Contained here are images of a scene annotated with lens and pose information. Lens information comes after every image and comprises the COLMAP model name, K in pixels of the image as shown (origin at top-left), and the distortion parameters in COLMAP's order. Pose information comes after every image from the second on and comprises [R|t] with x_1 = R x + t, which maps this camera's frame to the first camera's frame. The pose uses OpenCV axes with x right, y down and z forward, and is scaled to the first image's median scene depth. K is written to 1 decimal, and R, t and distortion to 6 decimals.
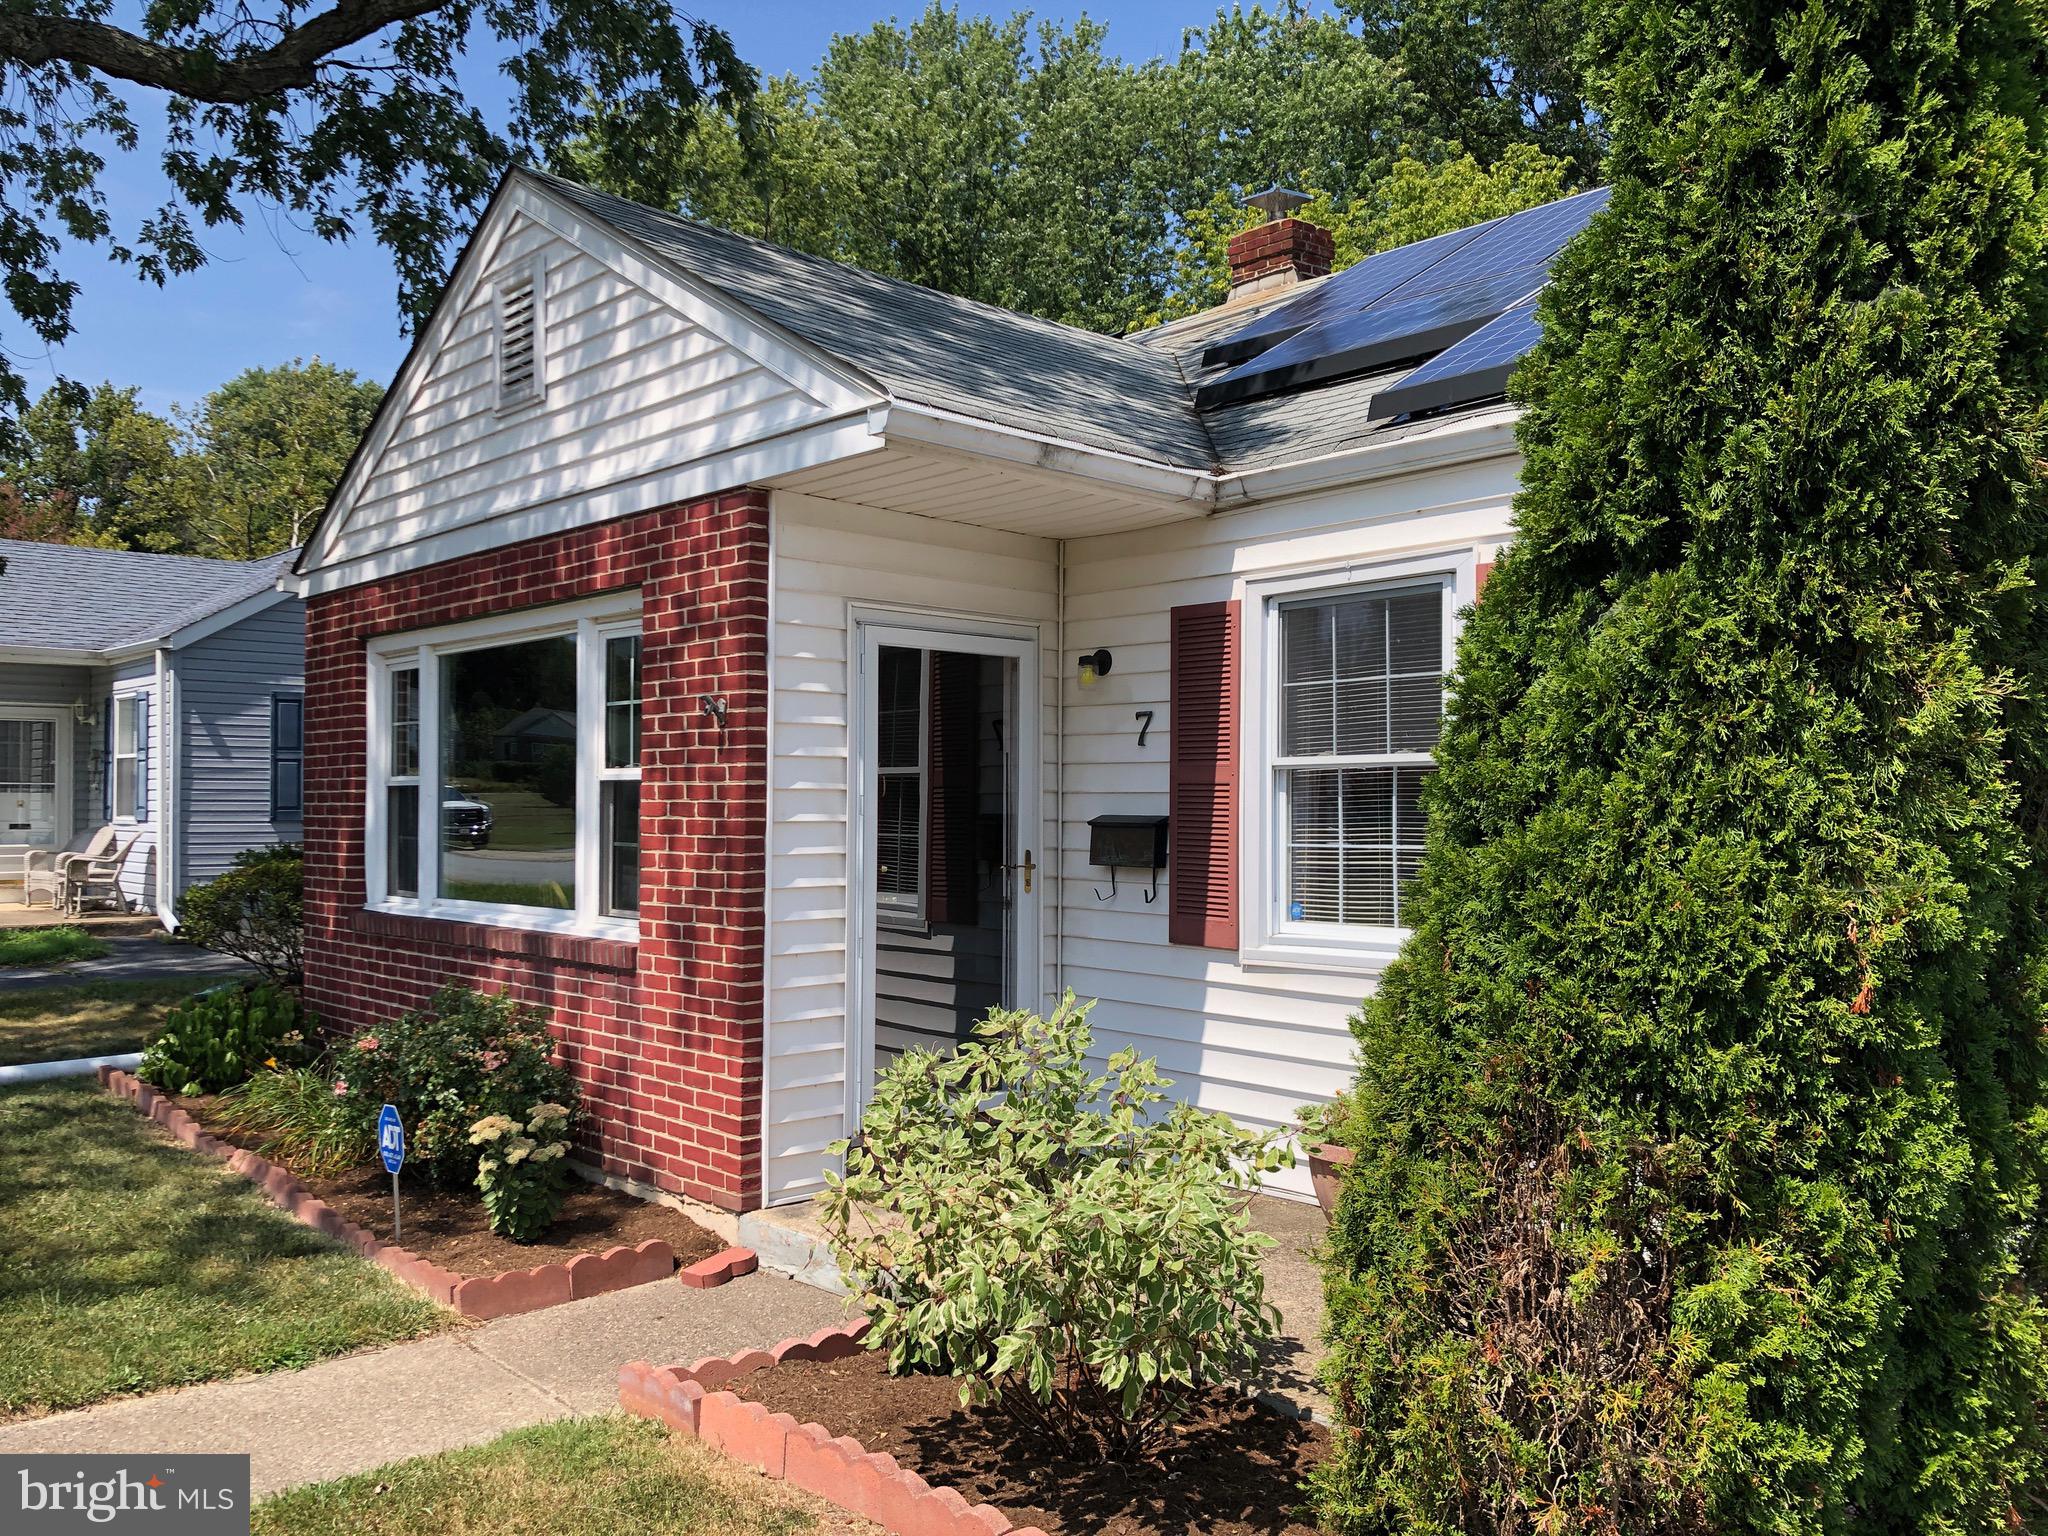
lens RADIAL K [[1704.9, 0, 1024.0], [0, 1704.9, 768.0], [0, 0, 1]] dist [0.004407, 0.000183]
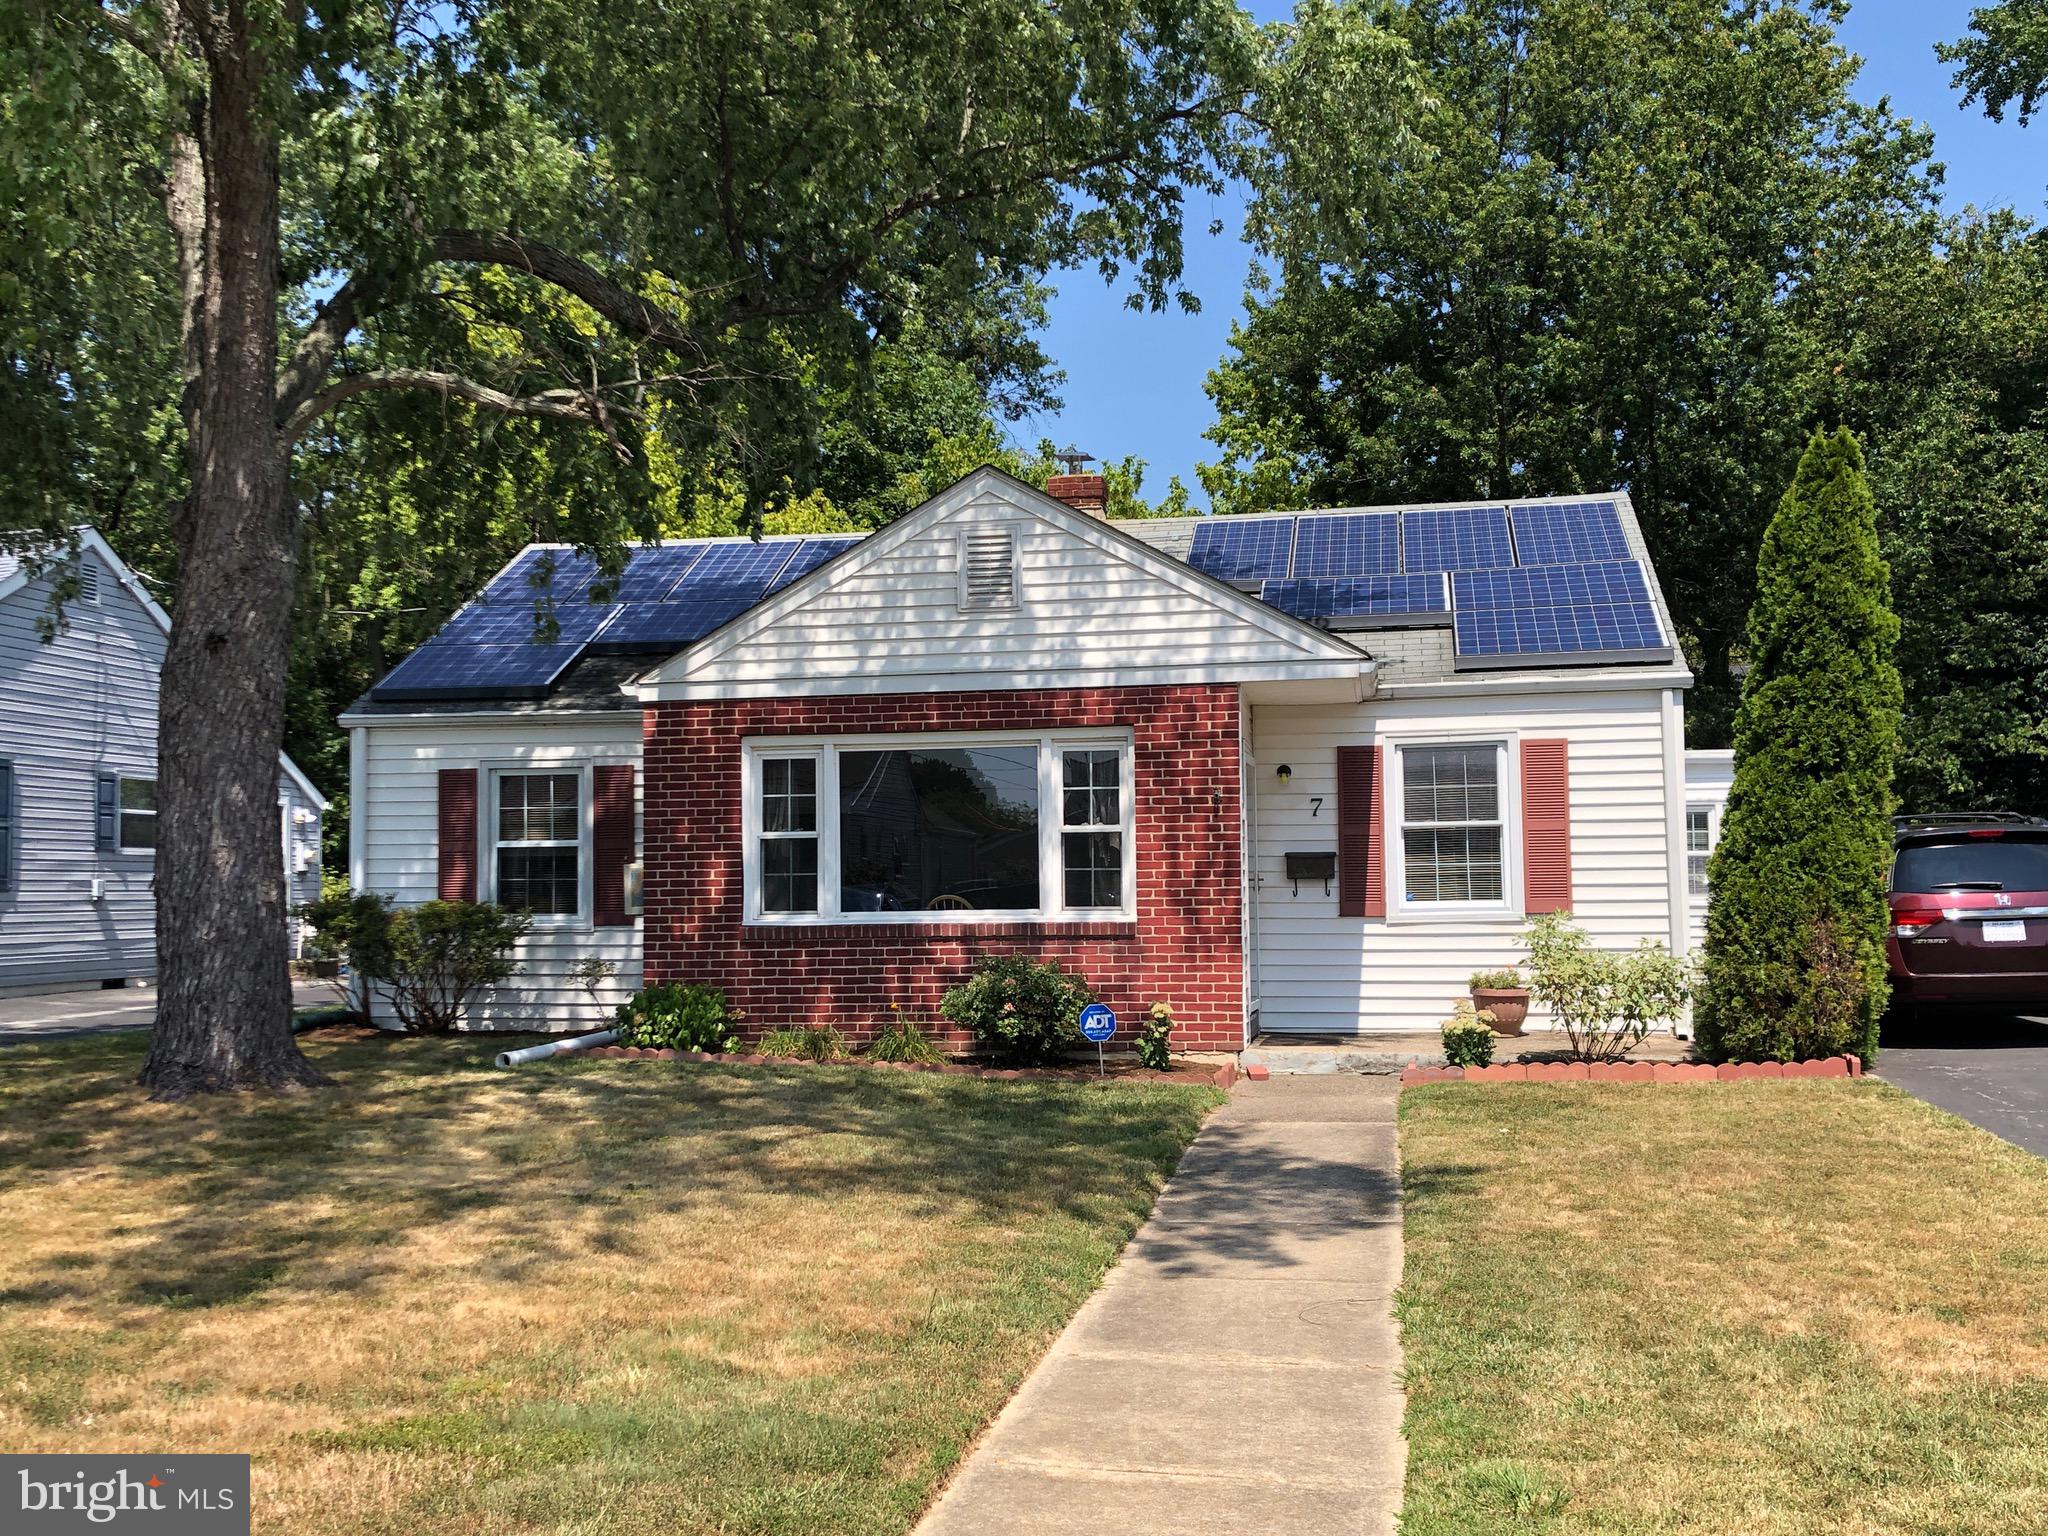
lens RADIAL K [[1991.4, 0, 1024.0], [0, 1991.4, 768.0], [0, 0, 1]] dist [0.007532, 0.002823]
pose [[0.815795, 0.025975, 0.577758, -1.552375], [-0.001957, 0.999109, -0.042156, 0.029135], [-0.578338, 0.033260, 0.815119, -0.677820]]
